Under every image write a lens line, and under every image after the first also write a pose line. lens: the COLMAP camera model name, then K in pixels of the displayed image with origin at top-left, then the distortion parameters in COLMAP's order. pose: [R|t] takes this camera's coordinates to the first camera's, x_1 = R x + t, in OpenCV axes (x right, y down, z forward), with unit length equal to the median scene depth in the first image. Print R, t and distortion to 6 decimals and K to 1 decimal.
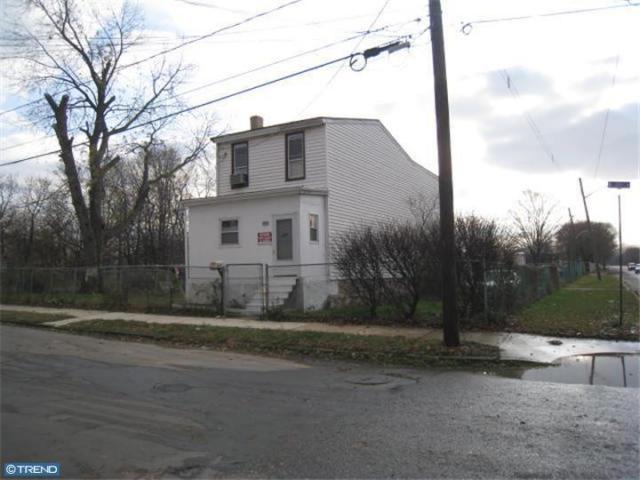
lens RADIAL K [[505.5, 0, 321.5], [0, 505.5, 243.2], [0, 0, 1]] dist [-0.129042, 0.004679]
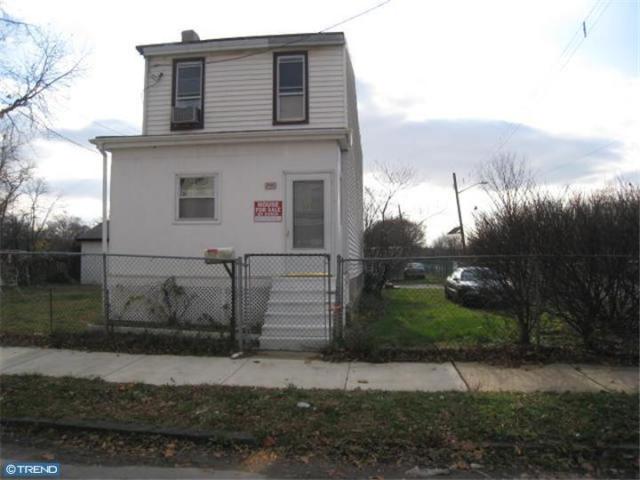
lens RADIAL K [[505.5, 0, 315.5], [0, 505.5, 239.6], [0, 0, 1]] dist [-0.129042, 0.004679]
pose [[0.923009, 0.031867, 0.383456, -0.261237], [-0.035674, 0.999360, 0.002817, 0.018746], [-0.383121, -0.016279, 0.923555, 0.391170]]
